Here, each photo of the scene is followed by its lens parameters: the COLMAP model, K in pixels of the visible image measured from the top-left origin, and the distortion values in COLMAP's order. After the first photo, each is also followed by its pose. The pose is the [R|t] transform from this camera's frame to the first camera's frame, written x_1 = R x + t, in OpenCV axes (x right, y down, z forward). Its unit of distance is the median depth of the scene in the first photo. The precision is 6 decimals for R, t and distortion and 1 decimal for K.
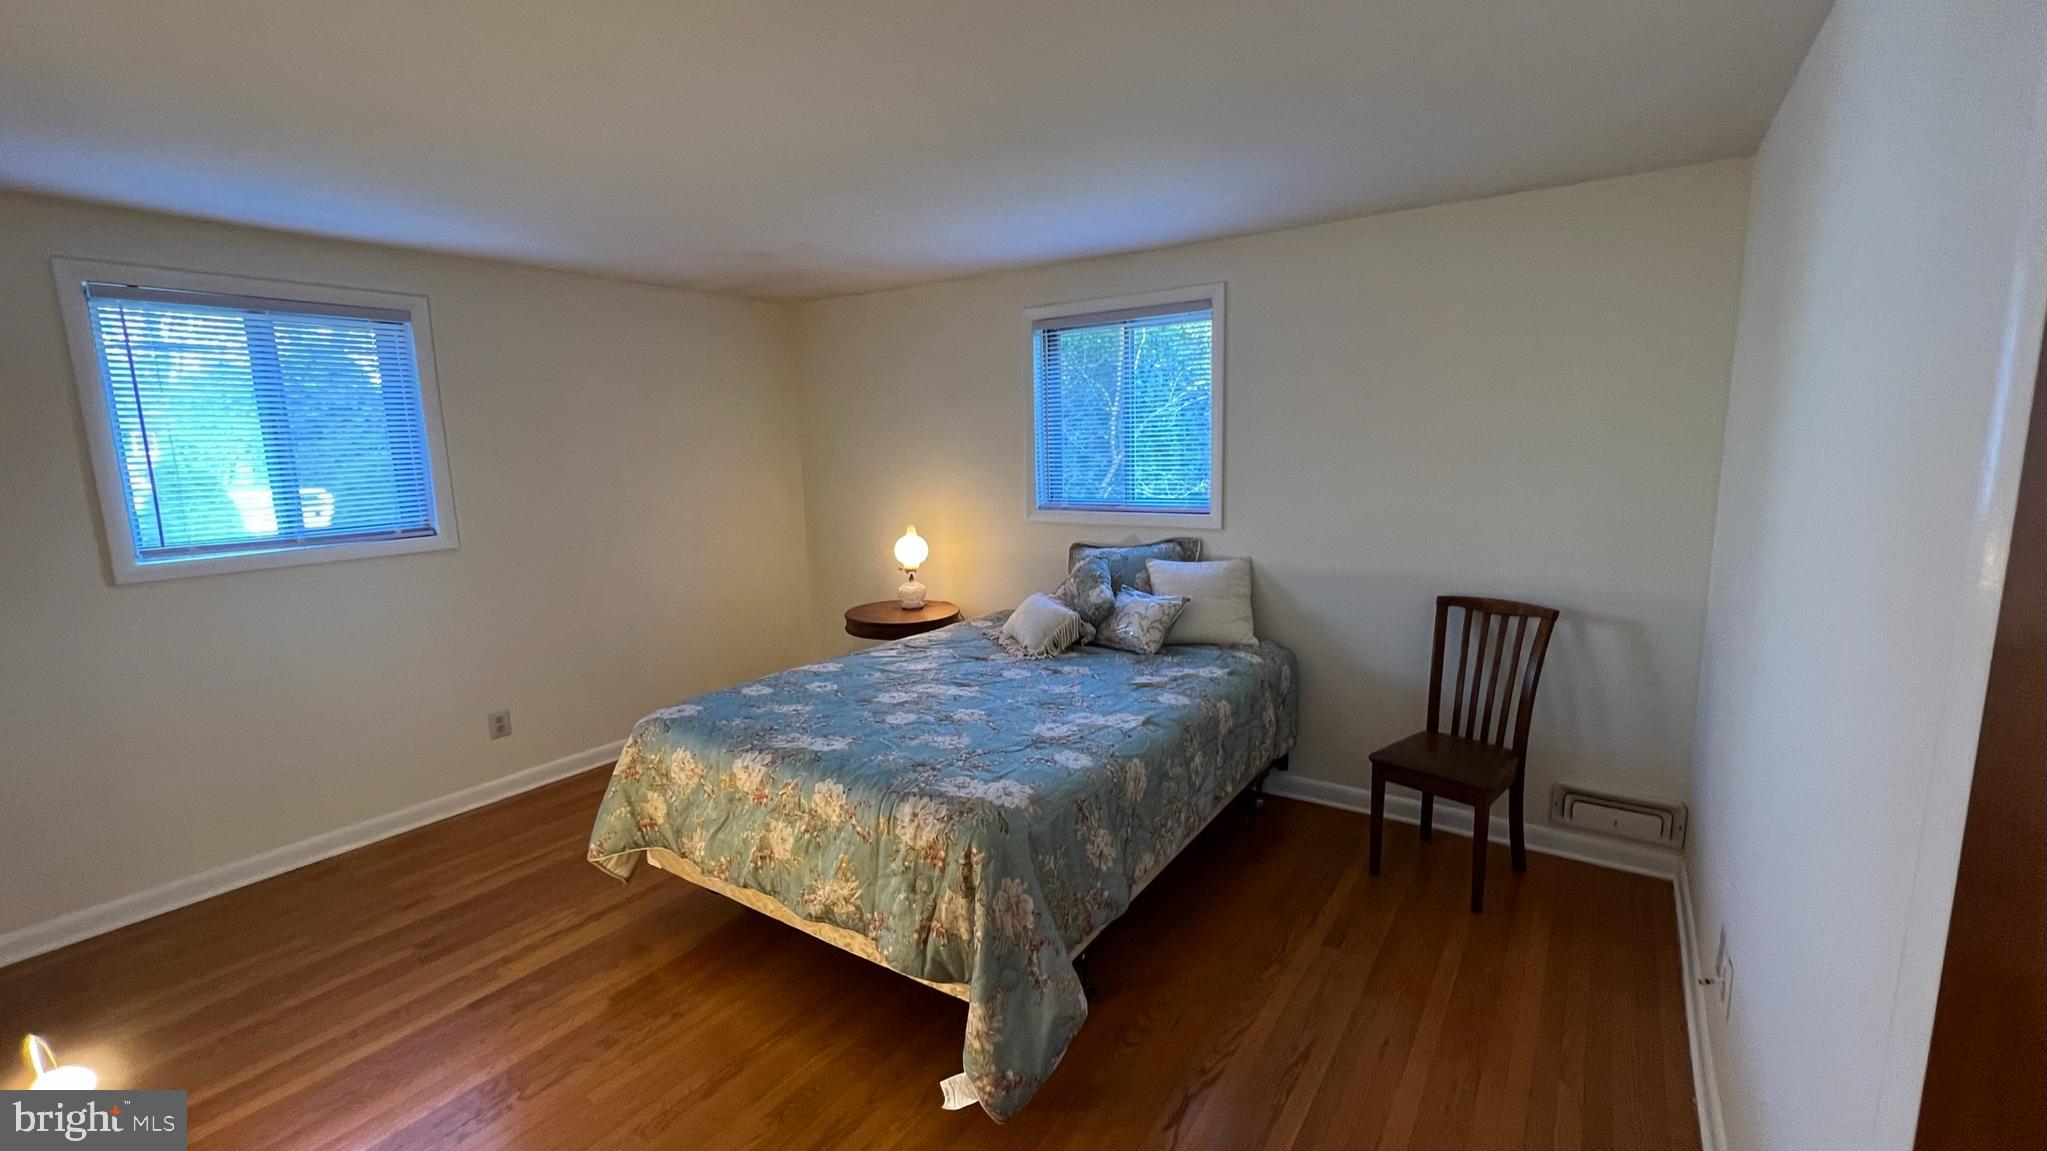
lens RADIAL K [[856.6, 0, 1018.9], [0, 856.6, 582.7], [0, 0, 1]] dist [-0.001112, -0.000007]
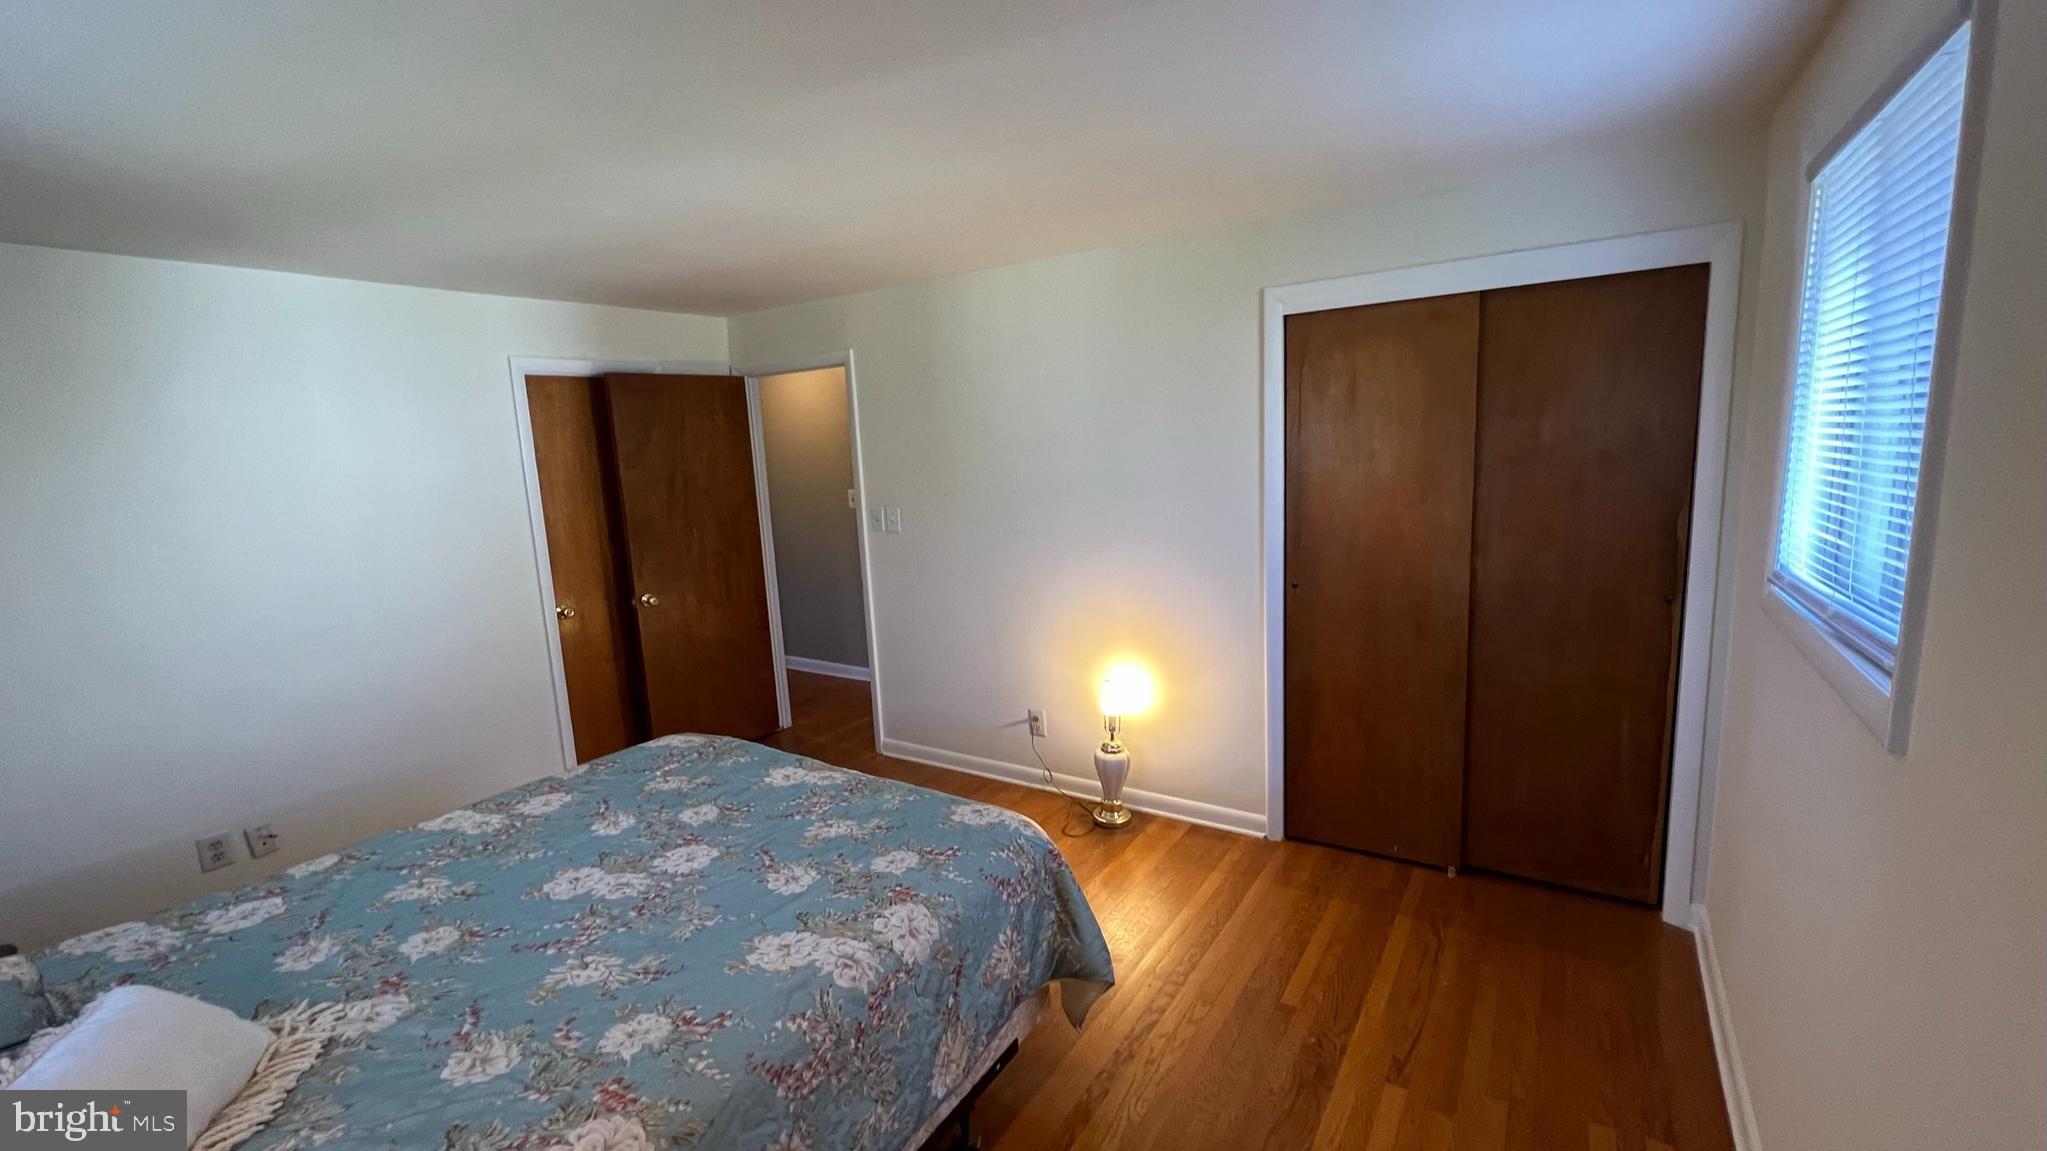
lens RADIAL K [[856.6, 0, 1018.8], [0, 856.6, 580.1], [0, 0, 1]] dist [-0.001112, -0.000007]
pose [[-0.997289, 0.072562, -0.012228, -0.423724], [0.064561, 0.942559, 0.327740, -0.288558], [0.035307, 0.326062, -0.944689, 1.607768]]
